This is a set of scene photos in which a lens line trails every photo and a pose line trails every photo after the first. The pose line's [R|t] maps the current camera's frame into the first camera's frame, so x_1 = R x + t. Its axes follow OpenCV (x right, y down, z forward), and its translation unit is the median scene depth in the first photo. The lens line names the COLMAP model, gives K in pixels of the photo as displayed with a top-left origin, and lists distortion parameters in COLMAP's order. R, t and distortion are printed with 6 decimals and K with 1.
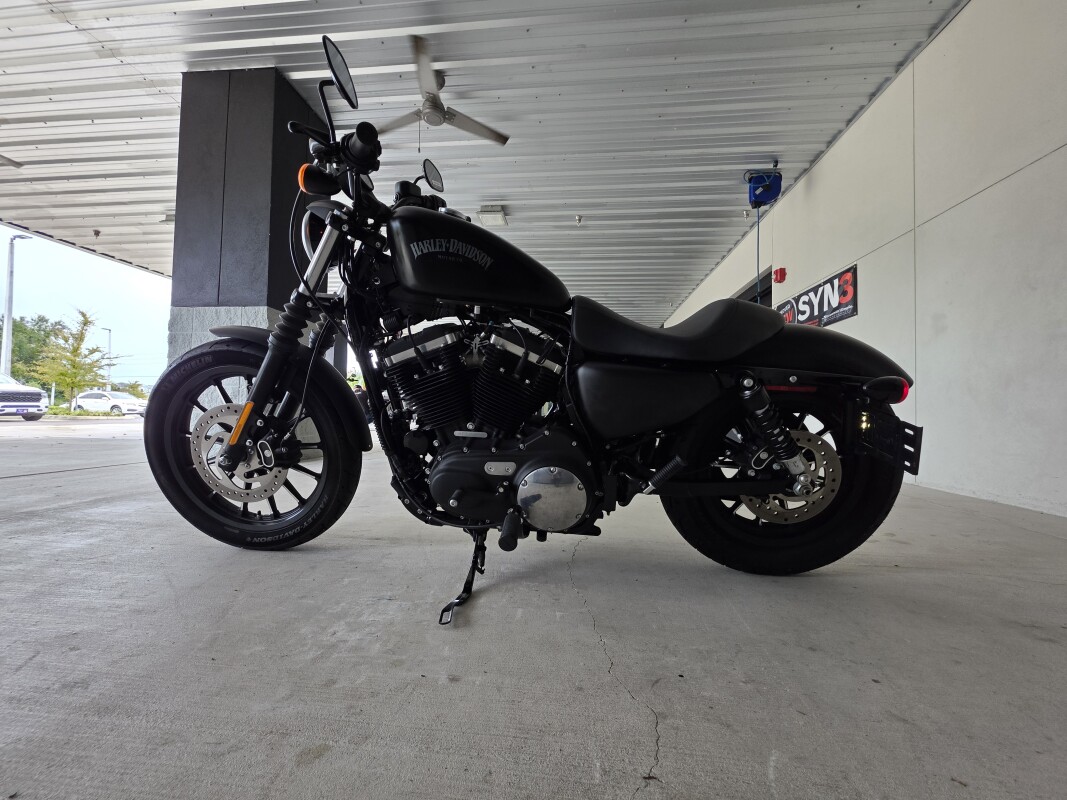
lens RADIAL K [[430.9, 0, 535.9], [0, 430.9, 392.7], [0, 0, 1]] dist [0.000522, -0.000101]
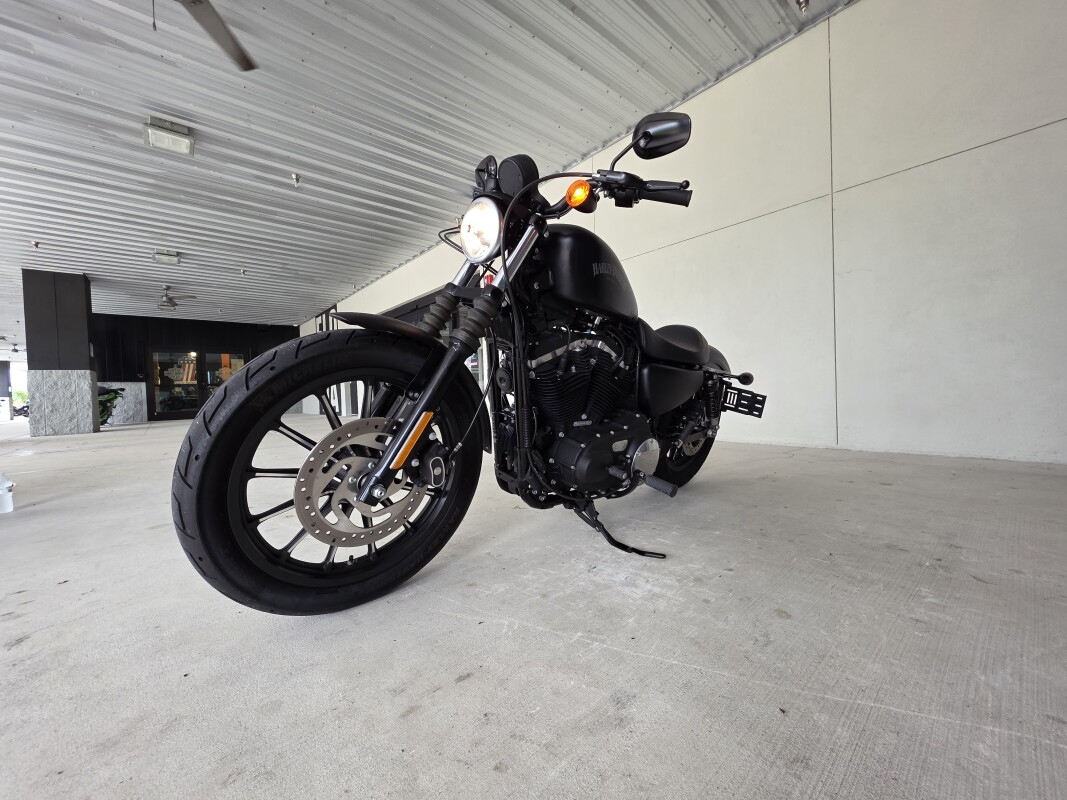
lens RADIAL K [[430.9, 0, 535.9], [0, 430.9, 392.7], [0, 0, 1]] dist [0.000522, -0.000101]
pose [[0.670829, -0.051581, 0.739817, -1.013904], [0.020077, 0.998476, 0.051411, -0.048159], [-0.741341, -0.019635, 0.670842, 0.265433]]
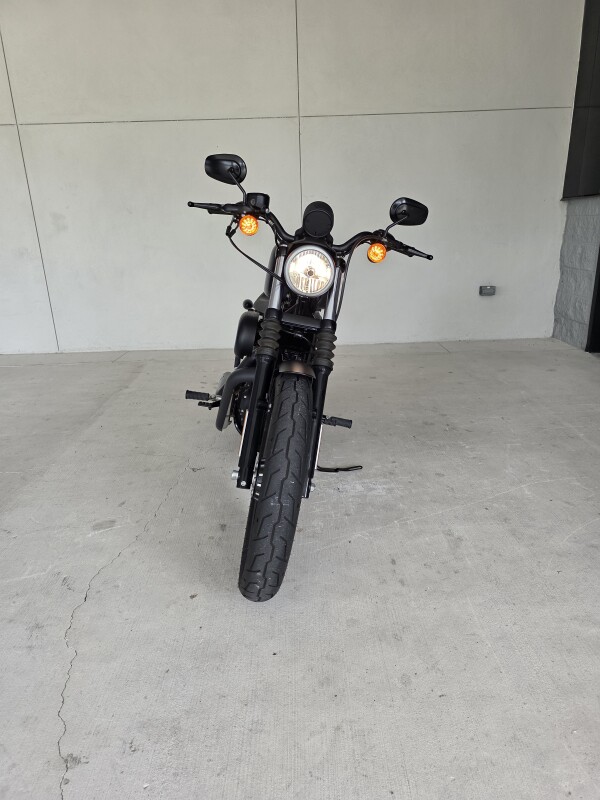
lens RADIAL K [[543.9, 0, 300.0], [0, 543.9, 400.0], [0, 0, 1]] dist [0.024122, -0.003856]
pose [[-0.129261, -0.334514, 0.933484, -1.780578], [-0.015875, 0.941959, 0.335353, -0.472959], [-0.991483, 0.028529, -0.127069, 1.117638]]
